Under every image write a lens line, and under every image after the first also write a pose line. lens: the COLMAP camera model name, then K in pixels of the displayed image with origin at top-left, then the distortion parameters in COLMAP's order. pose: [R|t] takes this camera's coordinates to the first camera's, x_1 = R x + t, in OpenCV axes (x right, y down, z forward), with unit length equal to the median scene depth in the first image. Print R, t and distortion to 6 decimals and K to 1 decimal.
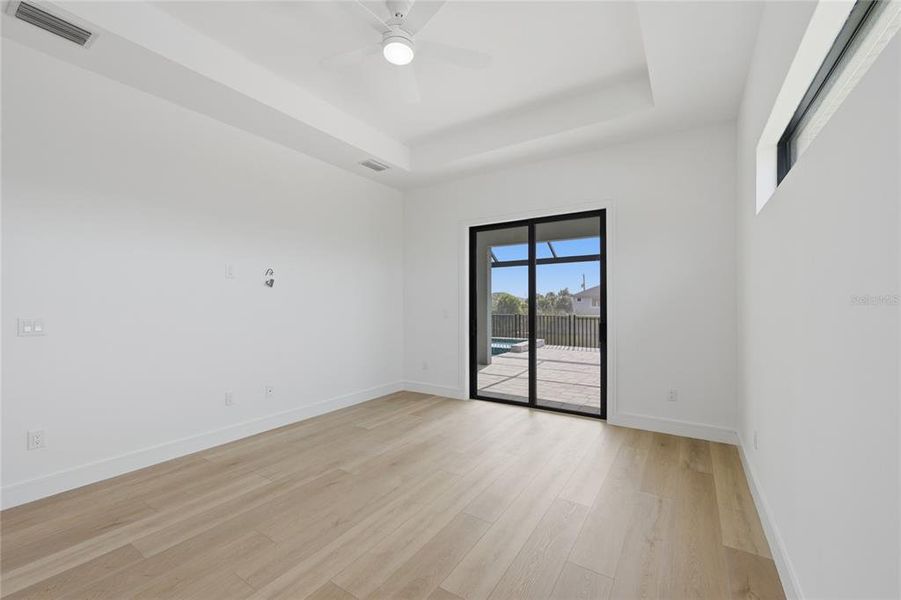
lens RADIAL K [[362.4, 0, 456.9], [0, 362.4, 301.7], [0, 0, 1]] dist [0.001473, 0.000042]
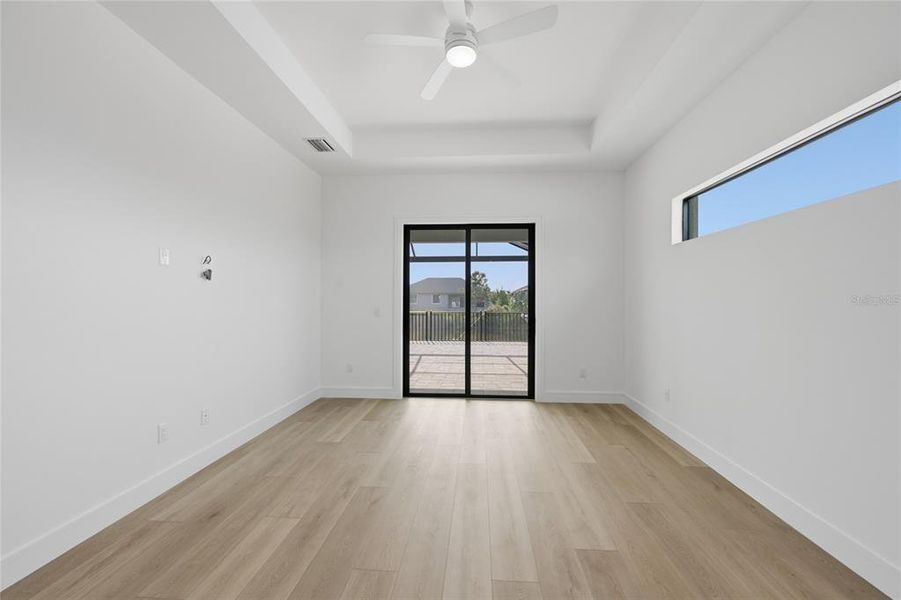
lens RADIAL K [[363.6, 0, 454.9], [0, 363.6, 297.7], [0, 0, 1]] dist [-0.000201, 0.000081]
pose [[0.876443, 0.008125, 0.481438, -0.432907], [-0.007530, 0.999967, -0.003169, -0.004429], [-0.481447, -0.000848, 0.876475, 0.076760]]
